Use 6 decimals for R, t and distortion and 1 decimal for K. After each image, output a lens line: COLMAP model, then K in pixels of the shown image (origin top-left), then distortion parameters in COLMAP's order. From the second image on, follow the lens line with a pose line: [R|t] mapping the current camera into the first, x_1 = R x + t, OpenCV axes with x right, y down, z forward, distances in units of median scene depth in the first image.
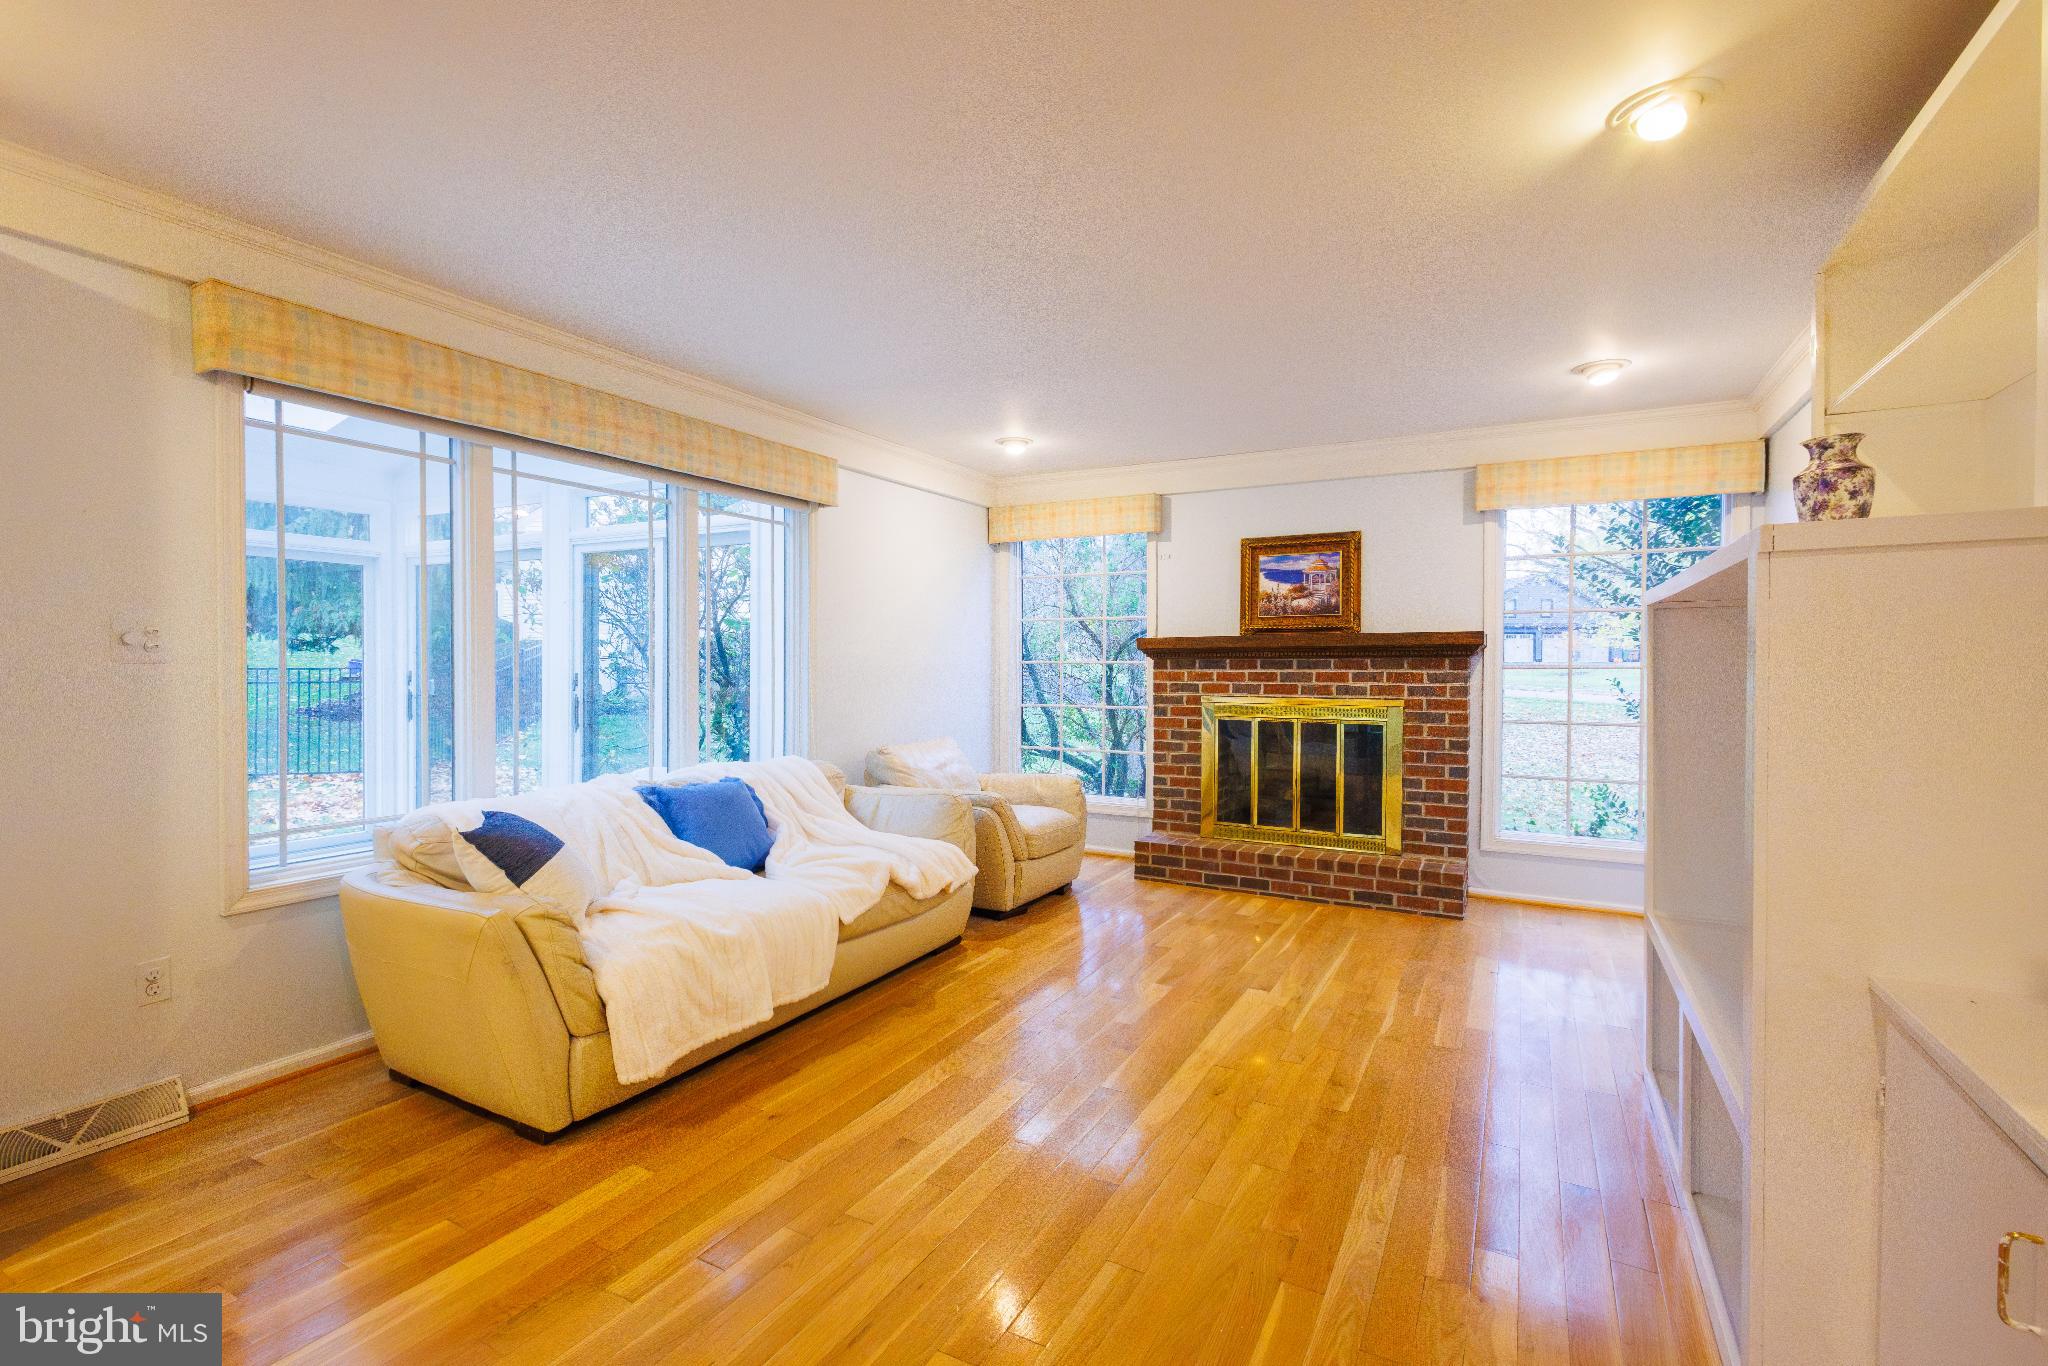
lens RADIAL K [[932.6, 0, 1024.9], [0, 932.6, 673.7], [0, 0, 1]] dist [0.014851, 0.000318]
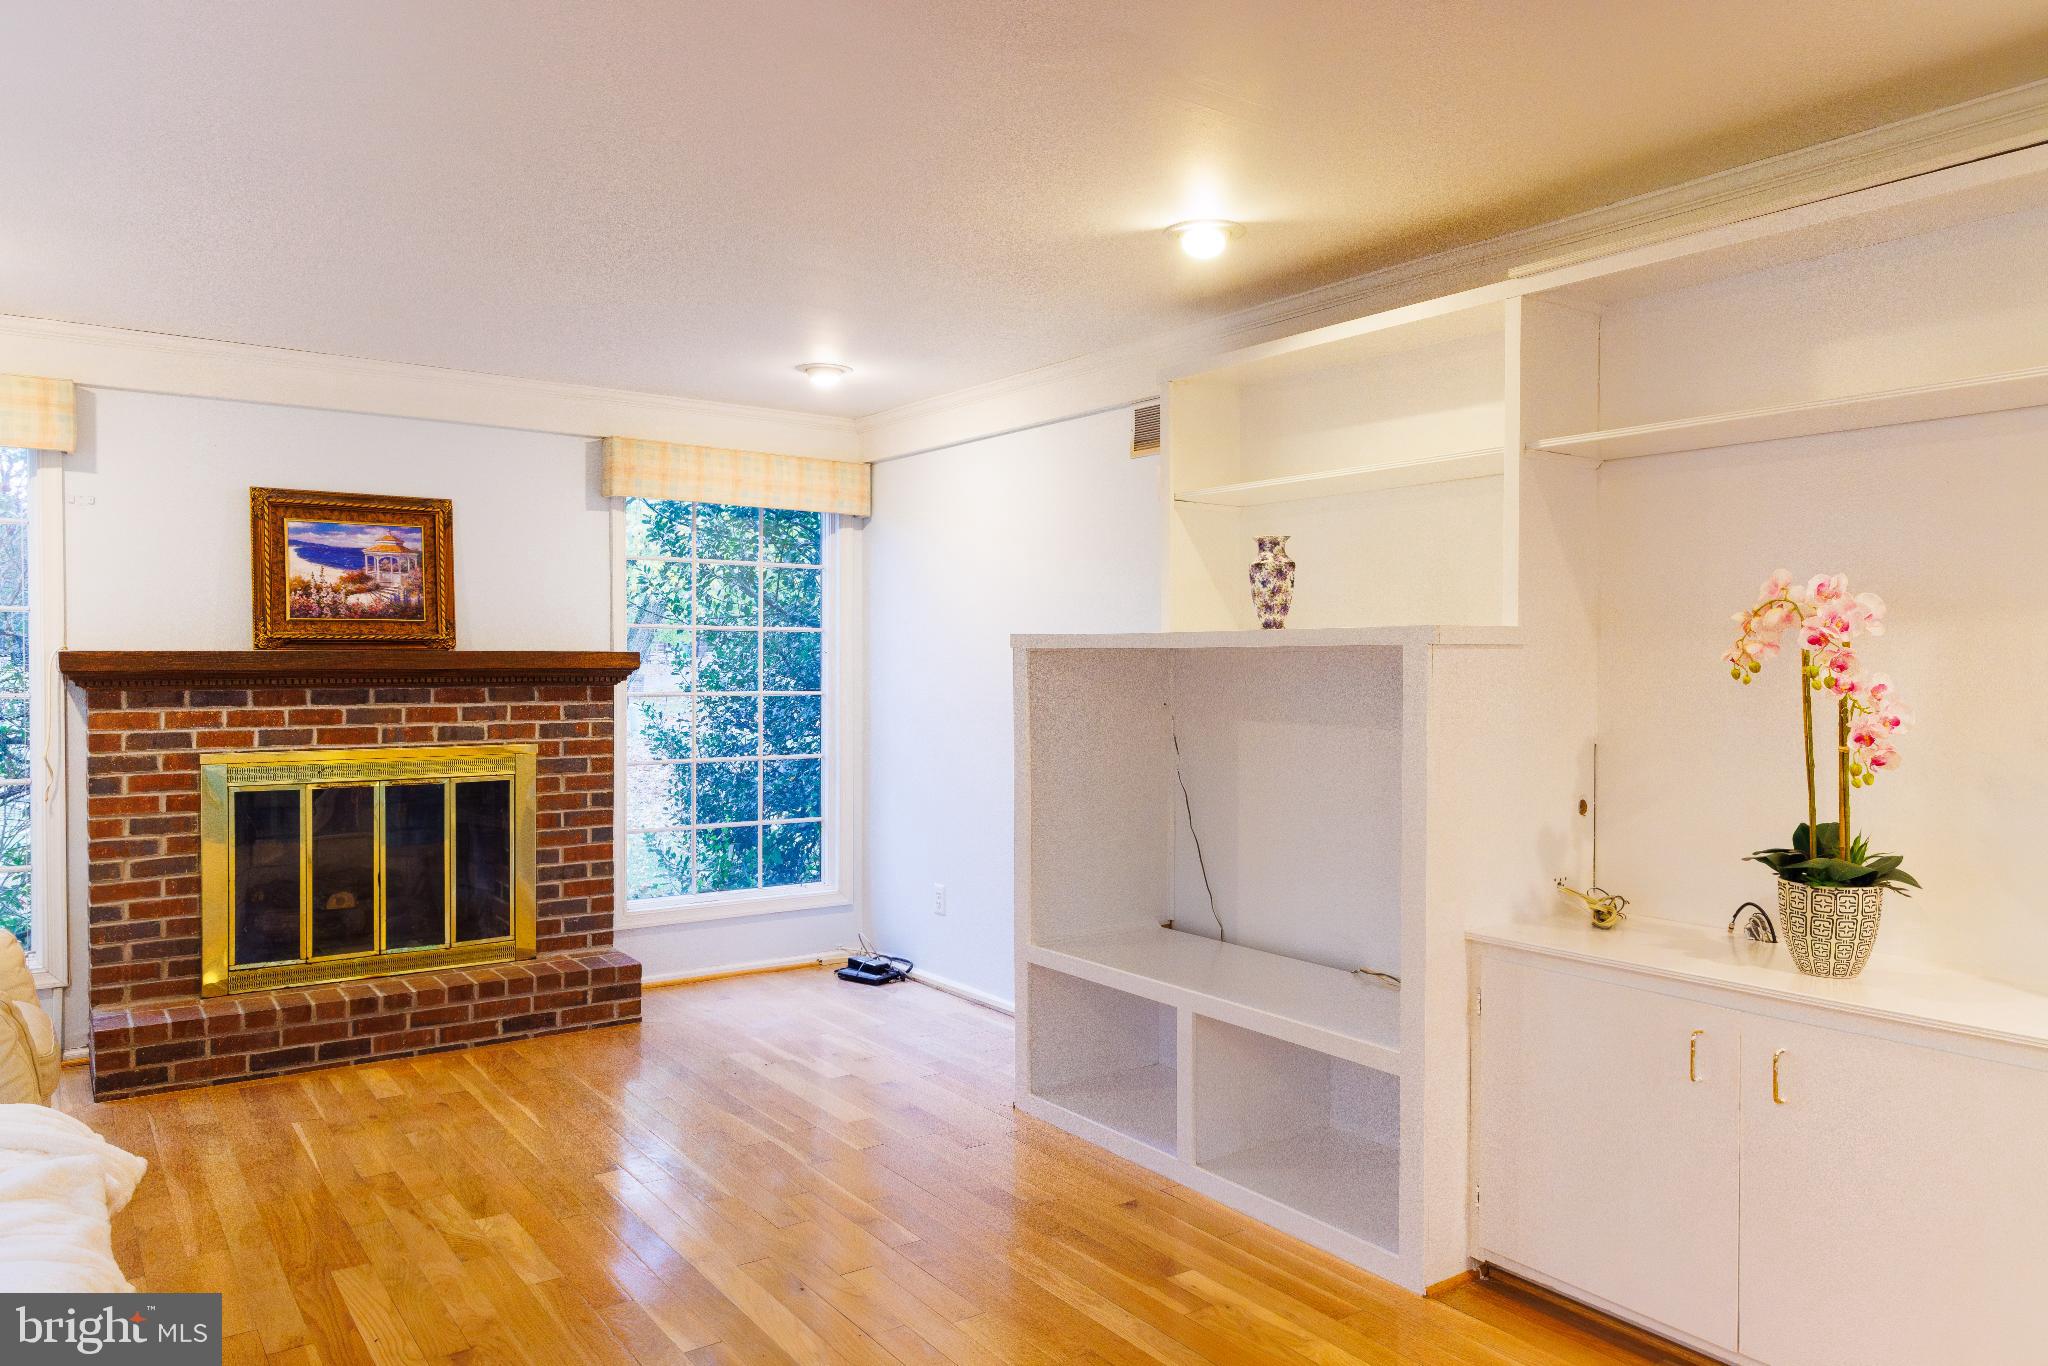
lens RADIAL K [[1369.9, 0, 999.8], [0, 1369.9, 683.3], [0, 0, 1]] dist [0.007475, 0.001062]
pose [[0.448560, -0.012937, 0.893659, -0.369674], [0.009123, 0.999909, 0.009896, -0.025001], [-0.893706, 0.003714, 0.448637, 0.191128]]
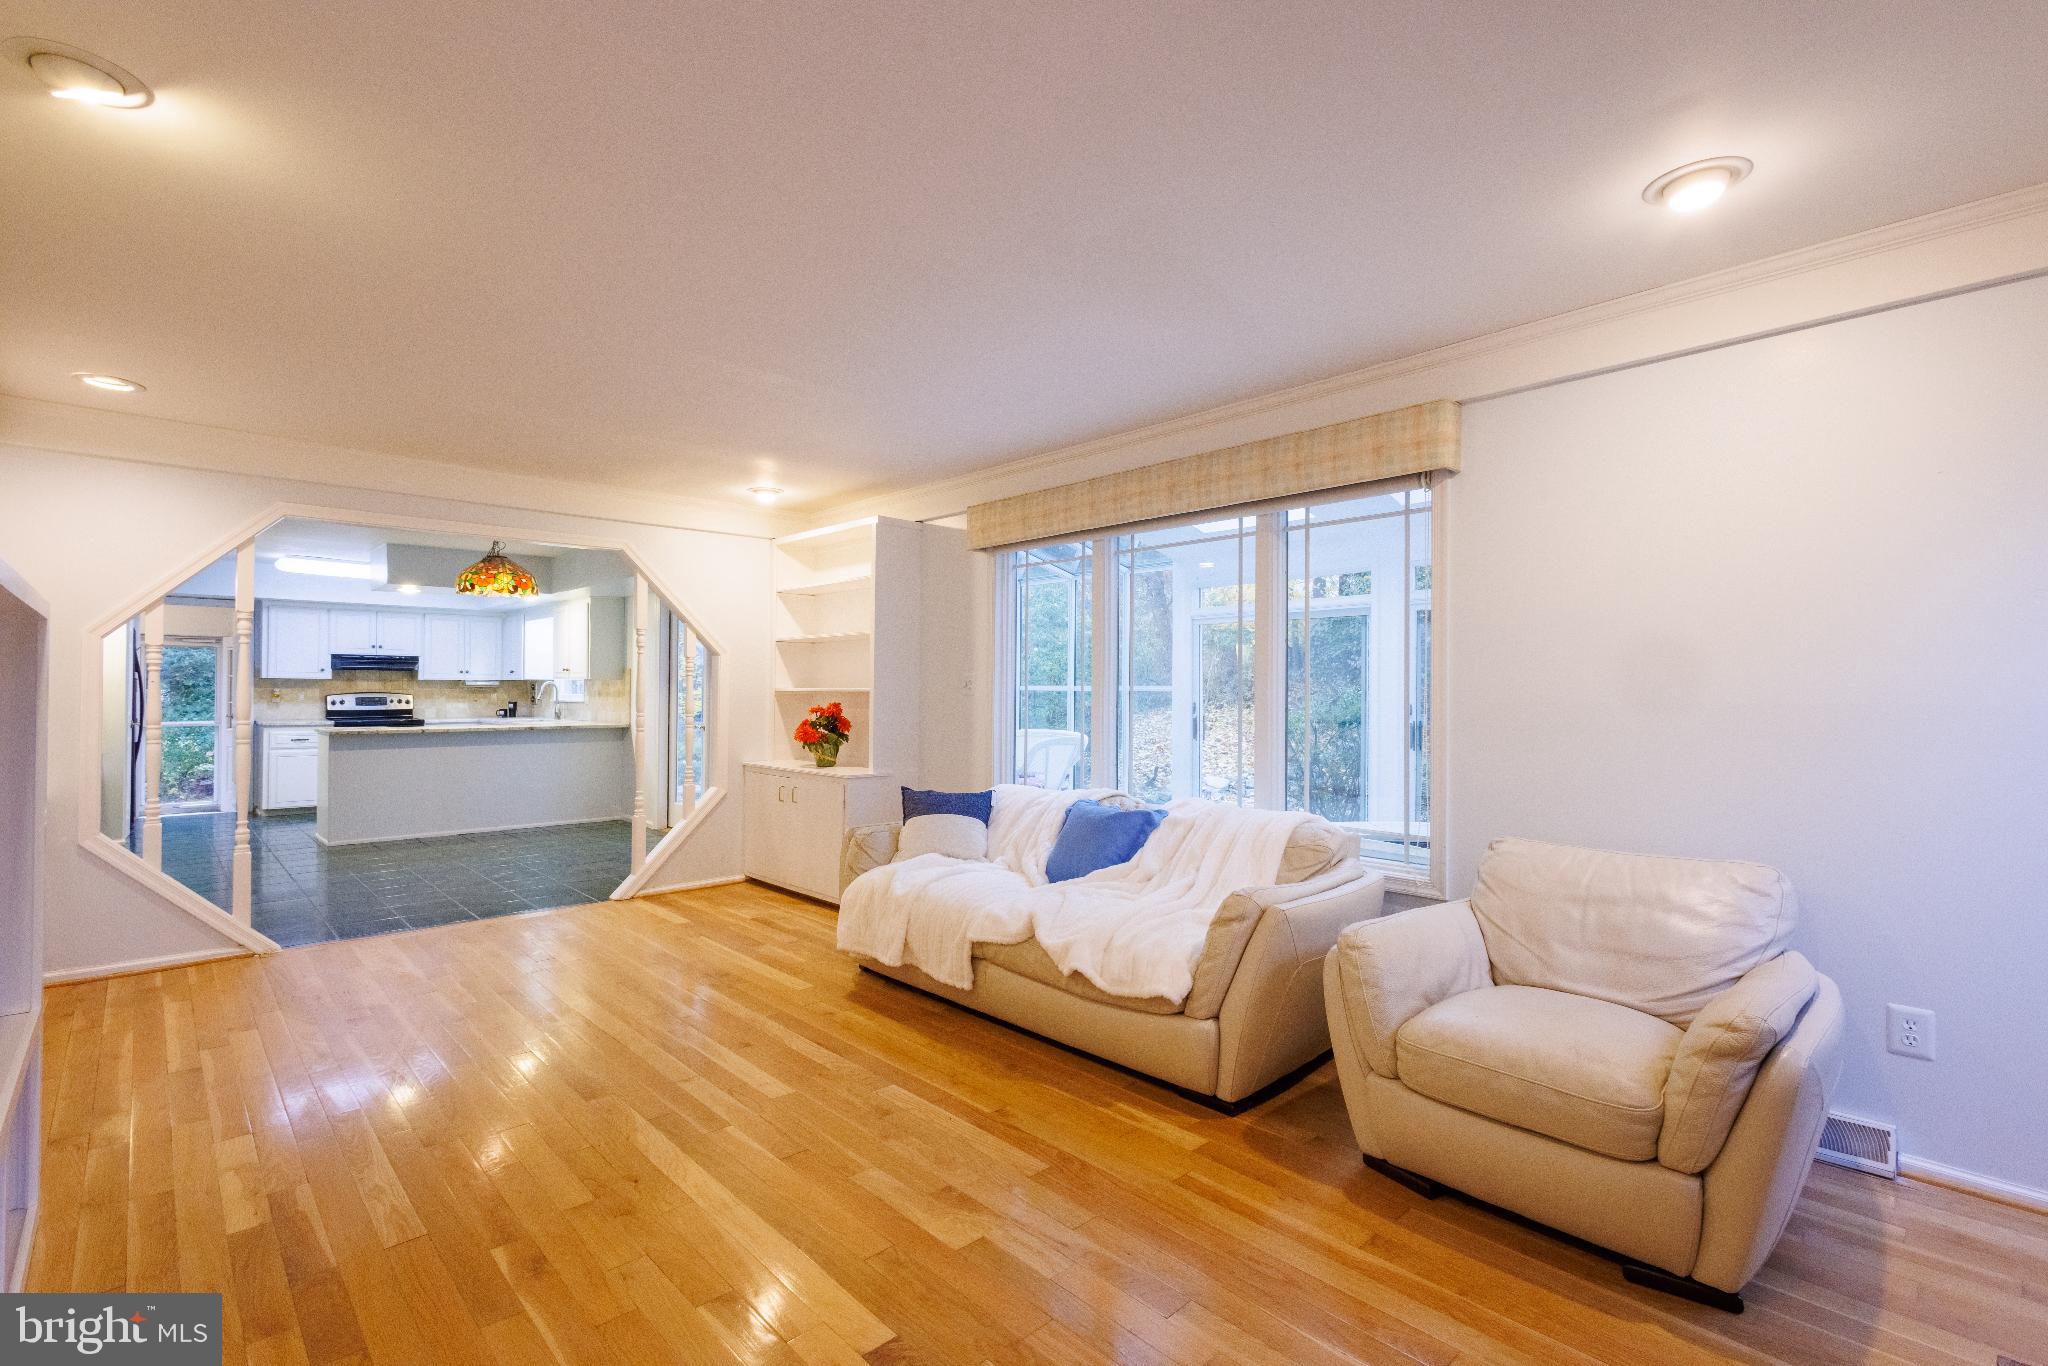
lens RADIAL K [[923.4, 0, 1027.9], [0, 923.4, 687.0], [0, 0, 1]] dist [-0.000082, 0.000232]
pose [[-0.308052, -0.012807, -0.951283, 0.488973], [-0.018056, 0.999808, -0.007613, -0.009001], [0.951198, 0.014831, -0.308224, 0.852026]]
